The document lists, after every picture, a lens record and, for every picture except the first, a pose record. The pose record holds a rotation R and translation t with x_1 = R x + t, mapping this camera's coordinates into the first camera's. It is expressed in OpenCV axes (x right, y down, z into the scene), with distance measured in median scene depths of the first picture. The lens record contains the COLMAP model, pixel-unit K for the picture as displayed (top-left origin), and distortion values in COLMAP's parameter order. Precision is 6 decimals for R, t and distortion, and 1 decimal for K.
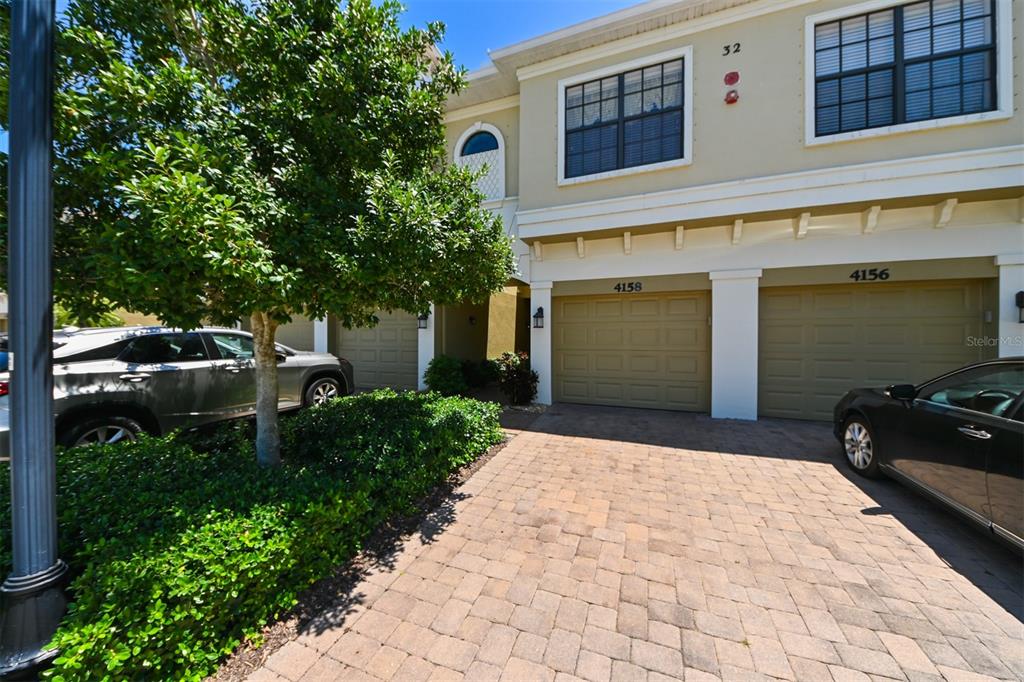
lens RADIAL K [[358.8, 0, 514.1], [0, 358.8, 337.5], [0, 0, 1]] dist [-0.016216, -0.000366]
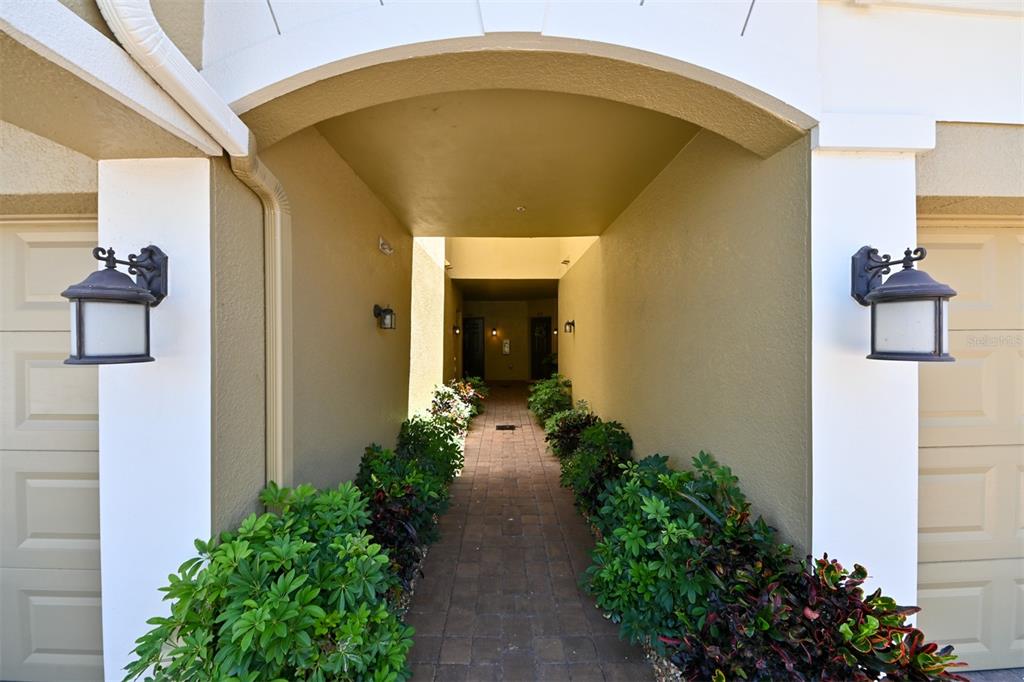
lens RADIAL K [[358.8, 0, 510.4], [0, 358.8, 338.6], [0, 0, 1]] dist [-0.016216, -0.000366]
pose [[0.924455, -0.005309, 0.381255, -0.158466], [0.006950, 0.999972, -0.002928, -0.033502], [-0.381229, 0.005357, 0.924465, 0.799416]]
